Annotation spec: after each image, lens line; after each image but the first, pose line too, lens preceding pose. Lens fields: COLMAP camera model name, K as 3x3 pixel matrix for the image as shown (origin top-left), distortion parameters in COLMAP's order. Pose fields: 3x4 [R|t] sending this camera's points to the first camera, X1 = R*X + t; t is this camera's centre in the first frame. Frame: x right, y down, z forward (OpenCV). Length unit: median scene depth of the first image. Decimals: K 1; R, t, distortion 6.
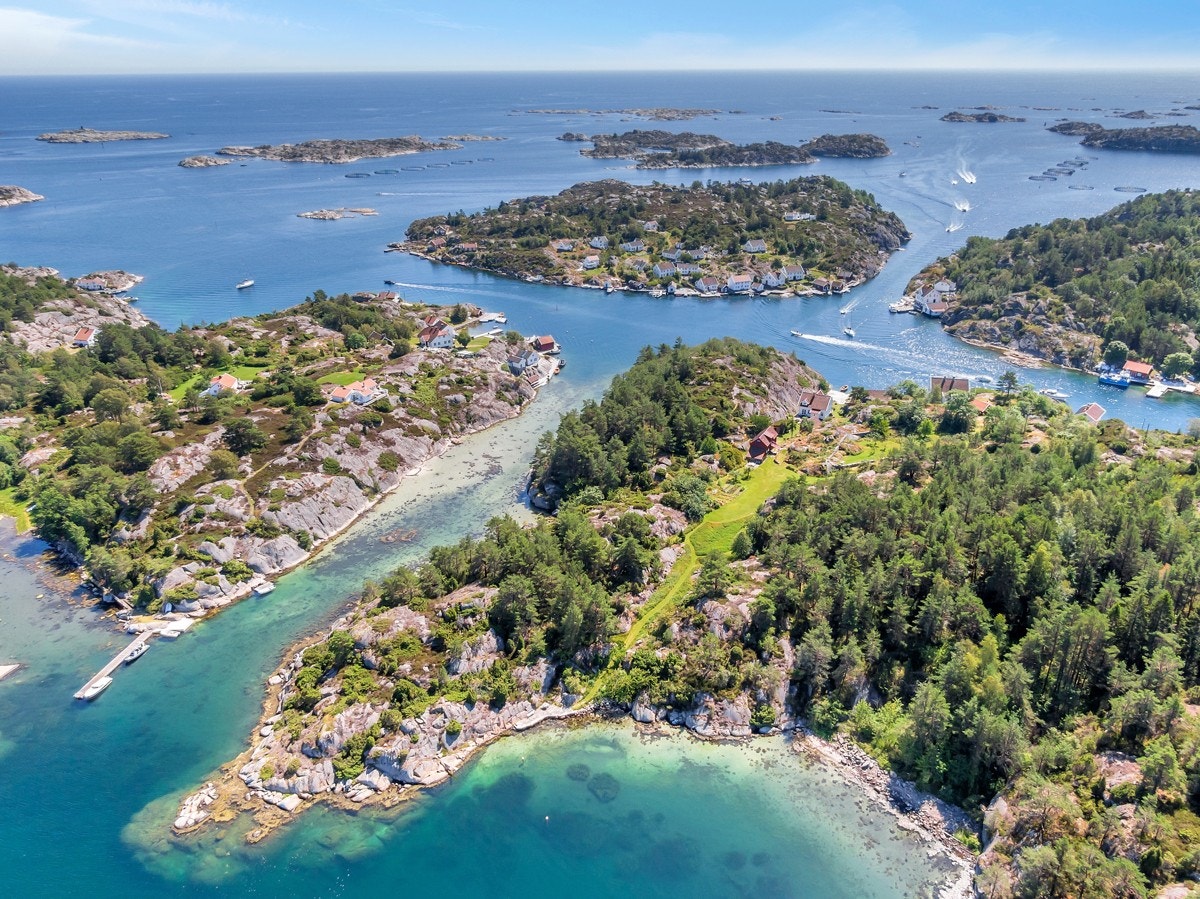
lens RADIAL K [[885.3, 0, 600.0], [0, 885.3, 449.5], [0, 0, 1]] dist [0.059051, -0.109883]
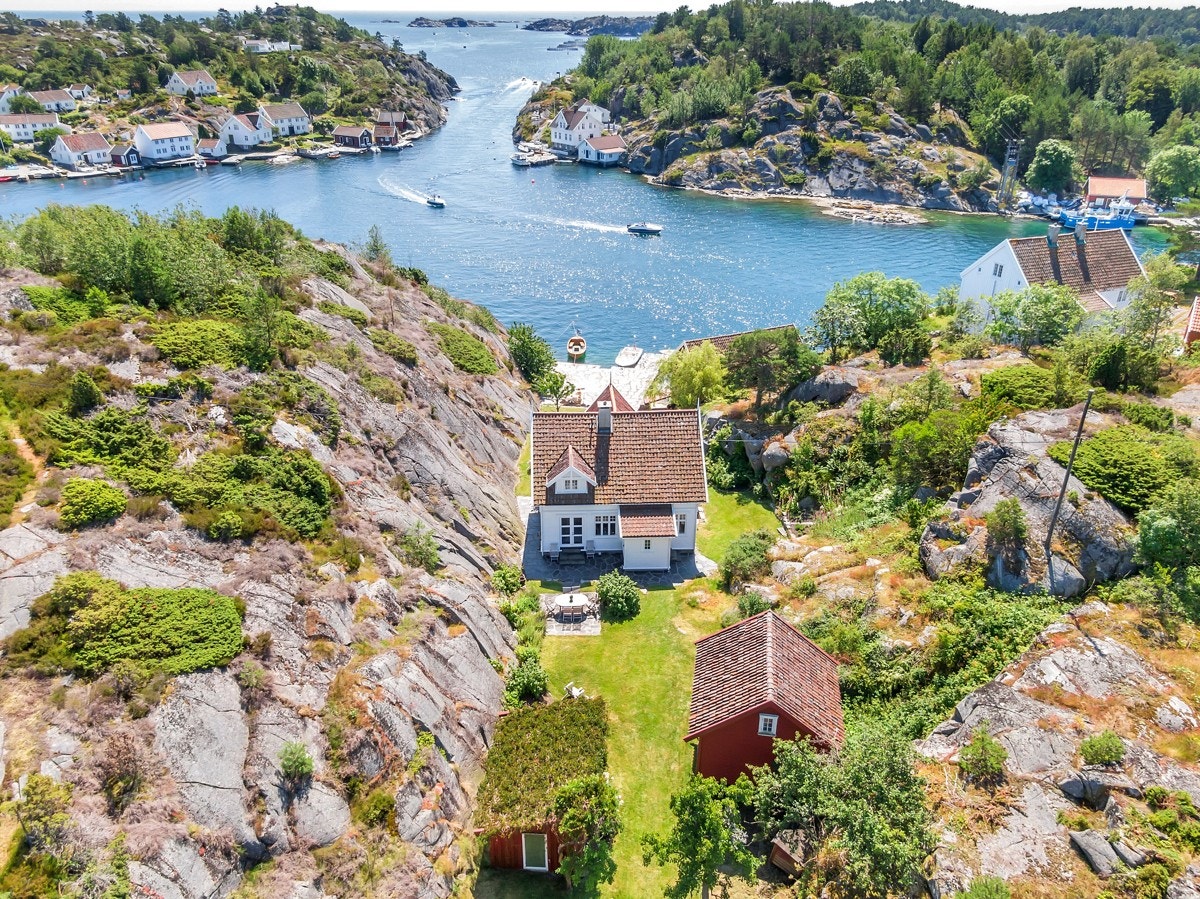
lens RADIAL K [[869.3, 0, 600.0], [0, 869.3, 449.5], [0, 0, 1]] dist [0.012834, -0.022732]
pose [[0.846320, -0.231683, 0.479651, 0.254797], [0.204112, 0.972778, 0.109730, -0.119447], [-0.492016, 0.005035, 0.870571, 1.369667]]
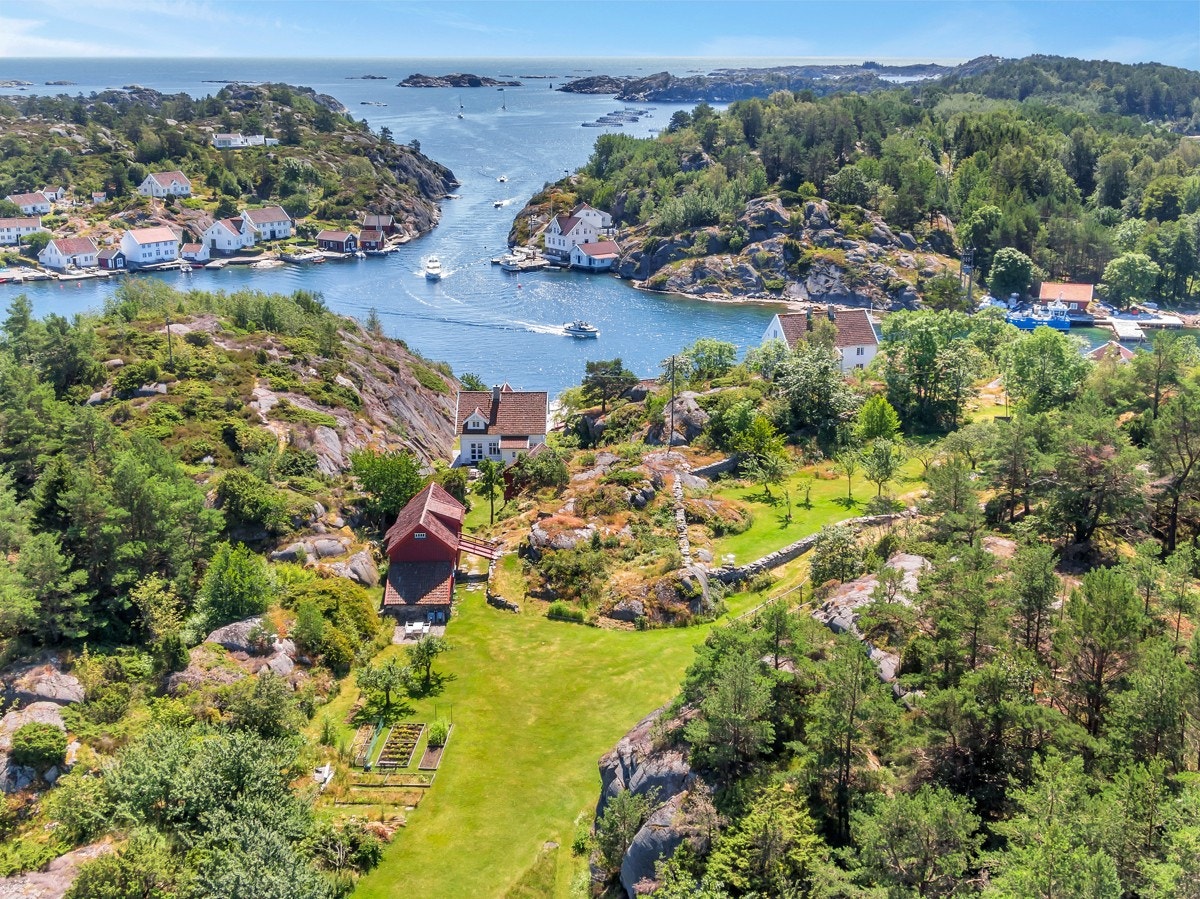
lens RADIAL K [[1409.0, 0, 600.0], [0, 1409.0, 449.5], [0, 0, 1]] dist [0.011625, -0.015869]
pose [[0.875943, -0.126095, 0.465644, 0.052322], [0.188287, 0.978042, -0.089344, 0.017227], [-0.444153, 0.165935, 0.880451, 0.856045]]
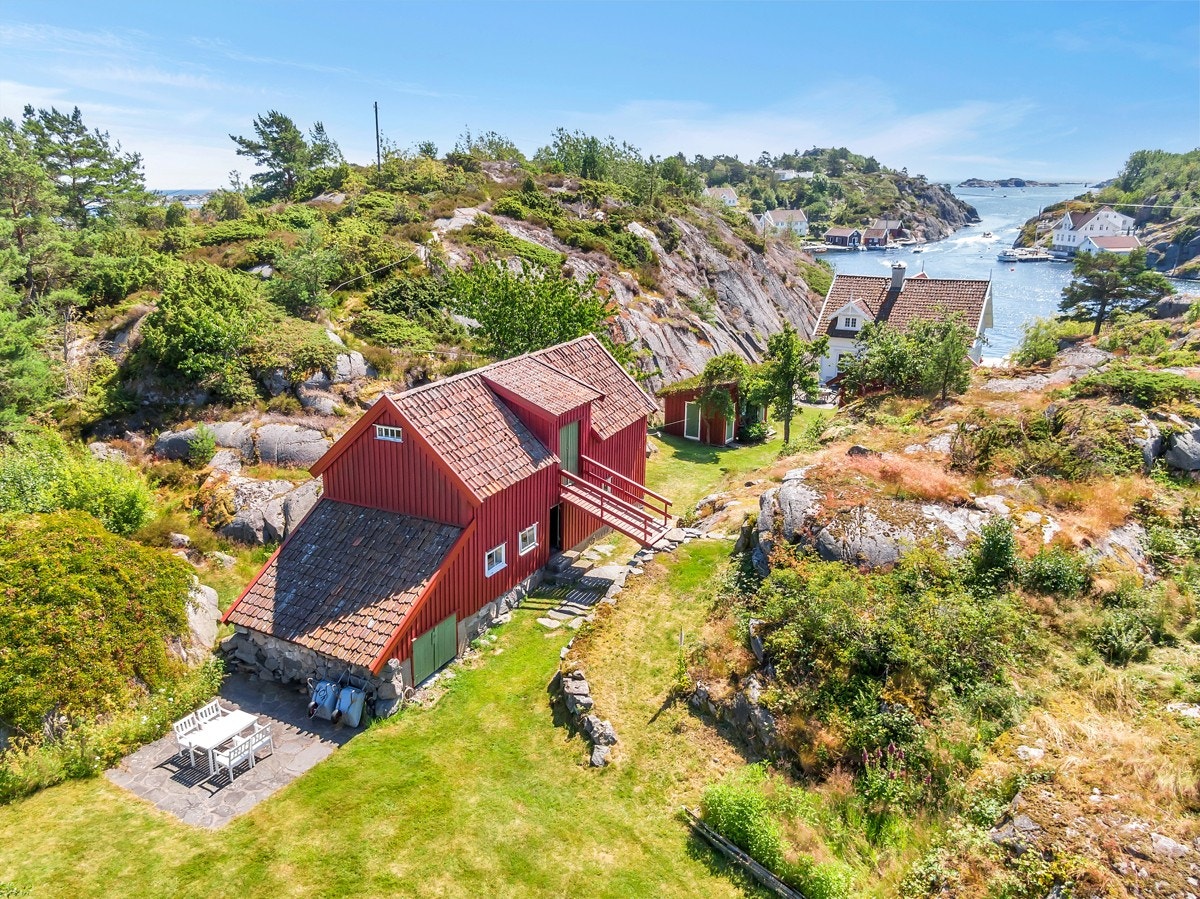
lens RADIAL K [[900.7, 0, 534.6], [0, 900.7, 452.5], [0, 0, 1]] dist [0.006364, -0.023565]
pose [[0.997912, 0.011740, -0.063519, 0.278038], [-0.019298, 0.992620, -0.119717, 0.002963], [0.061644, 0.120693, 0.990774, 1.281902]]
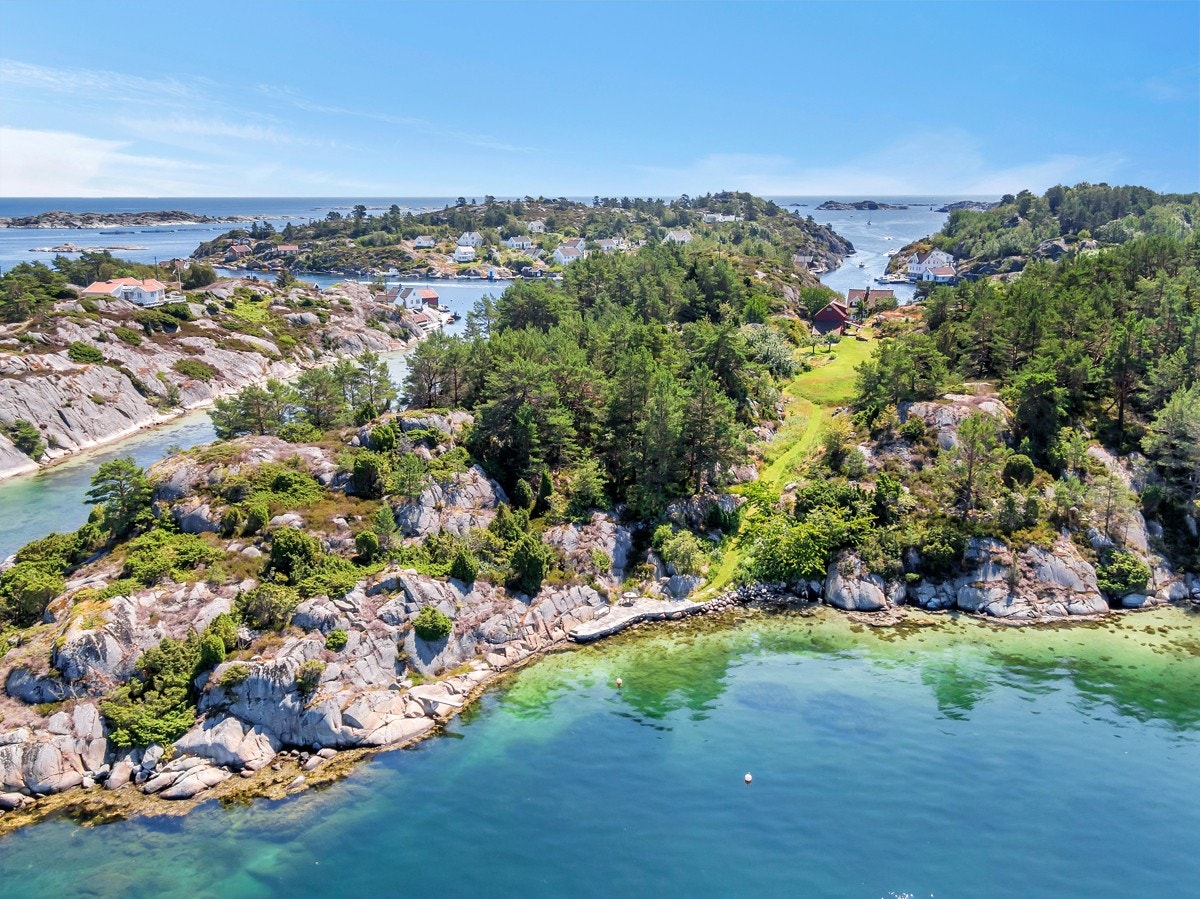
lens RADIAL K [[1065.5, 0, 600.0], [0, 1065.5, 449.5], [0, 0, 1]] dist [0.019925, 0.006332]
pose [[0.985191, -0.036402, 0.167554, -0.145833], [0.065149, 0.983388, -0.169419, 0.280077], [-0.158604, 0.177826, 0.971197, 0.455518]]
